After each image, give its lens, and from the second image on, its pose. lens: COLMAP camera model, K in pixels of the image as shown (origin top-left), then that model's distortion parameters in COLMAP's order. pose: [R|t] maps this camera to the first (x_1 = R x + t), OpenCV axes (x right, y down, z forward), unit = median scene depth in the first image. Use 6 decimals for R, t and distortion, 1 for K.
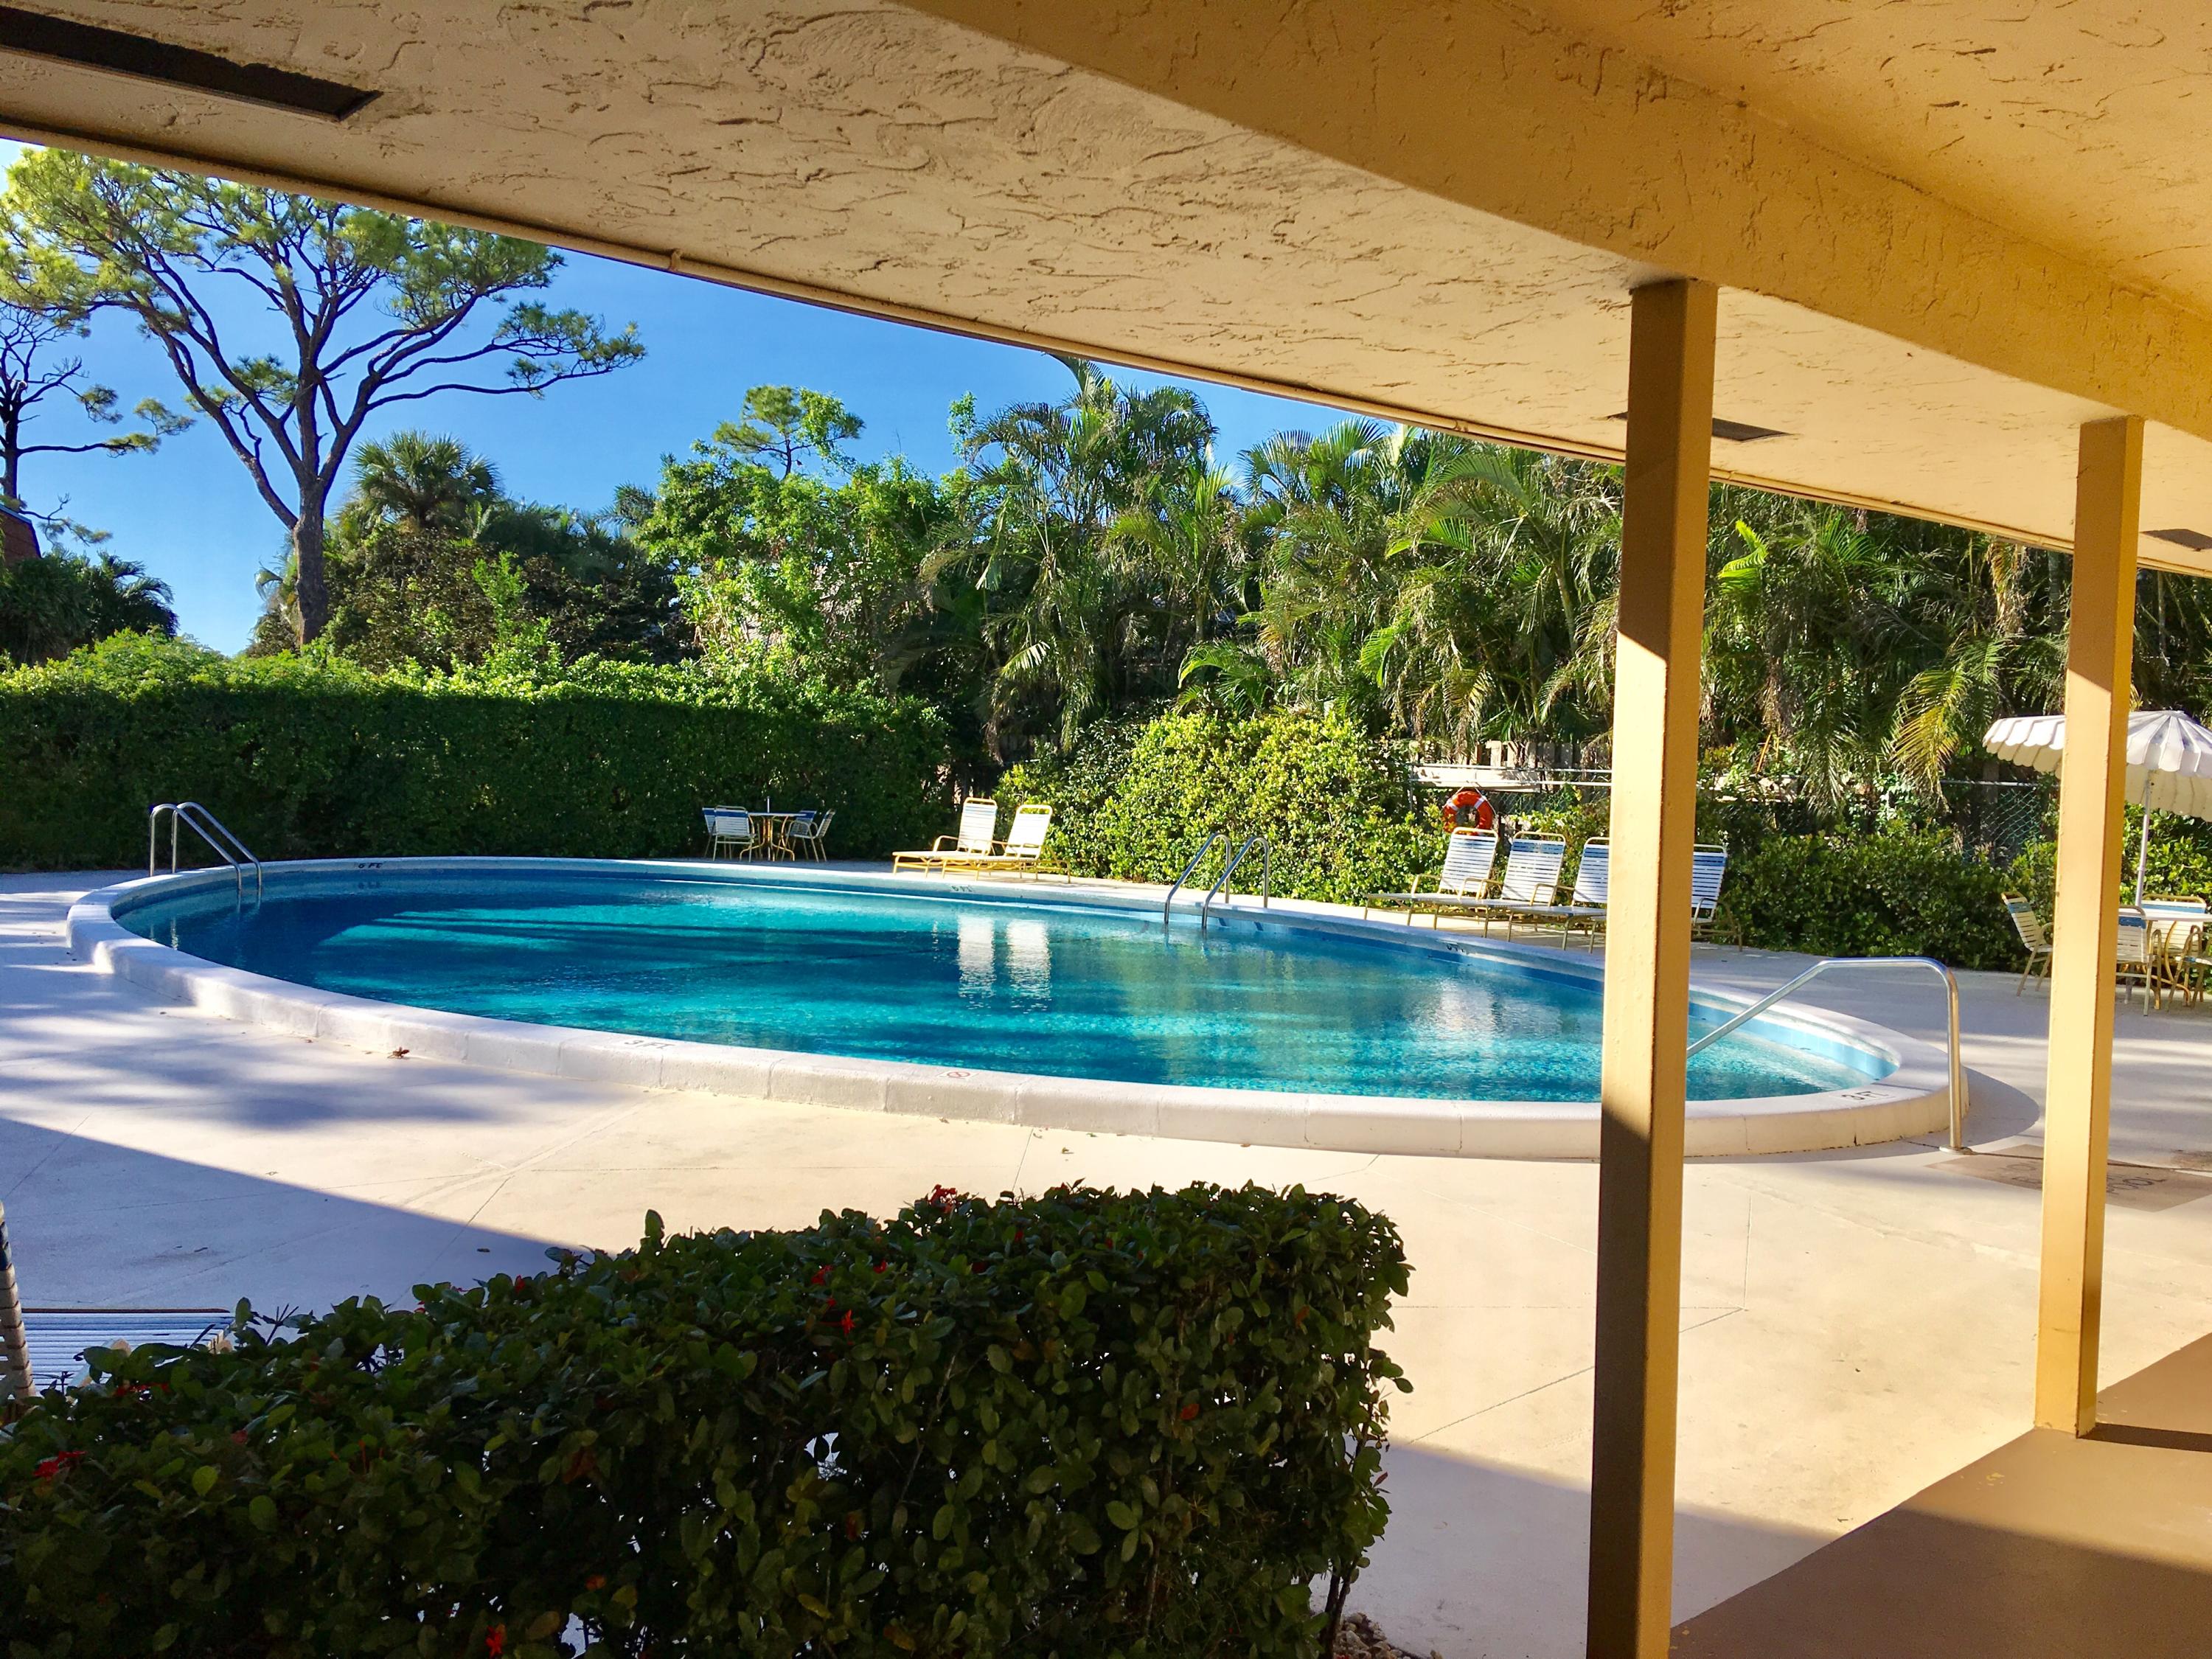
lens RADIAL K [[1858.9, 0, 1105.6], [0, 1858.9, 872.7], [0, 0, 1]] dist [-0.001643, -0.008849]
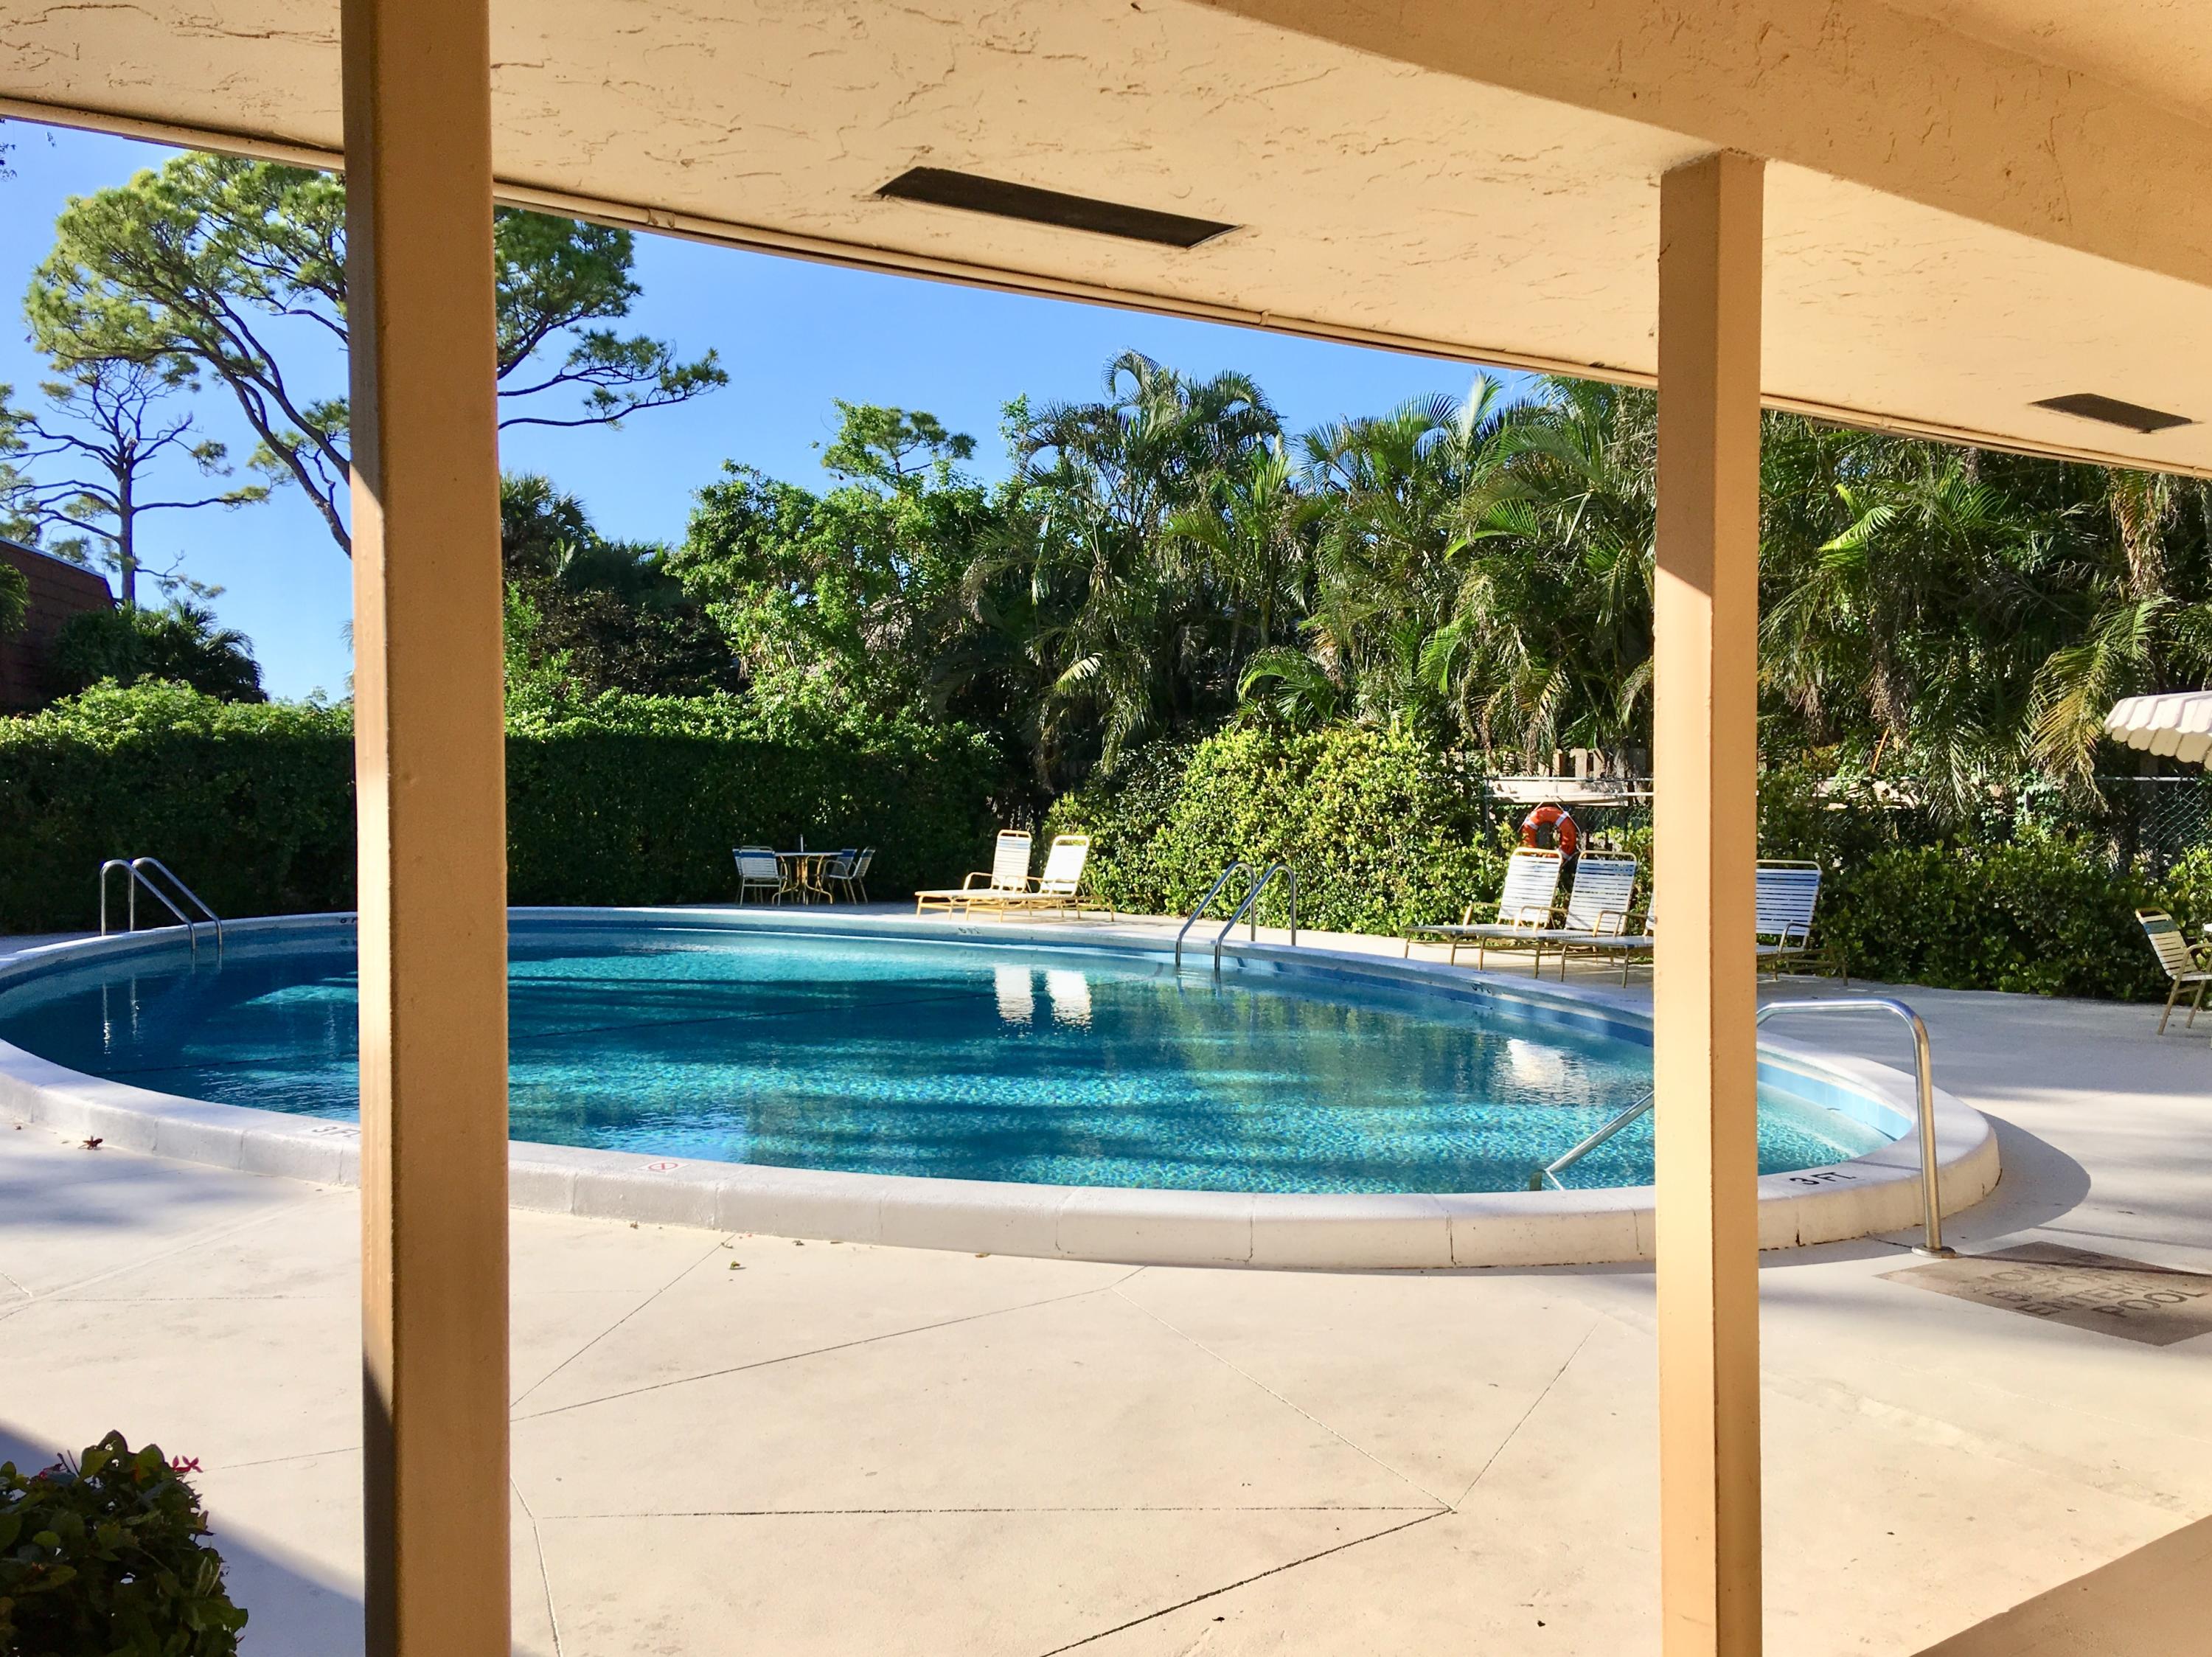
lens RADIAL K [[1932.2, 0, 1106.0], [0, 1932.2, 828.5], [0, 0, 1]] dist [0.006922, 0.000396]
pose [[0.994076, -0.027663, -0.105107, 0.079366], [0.023292, 0.998821, -0.042584, 0.000498], [0.106162, 0.039883, 0.993549, 0.066272]]
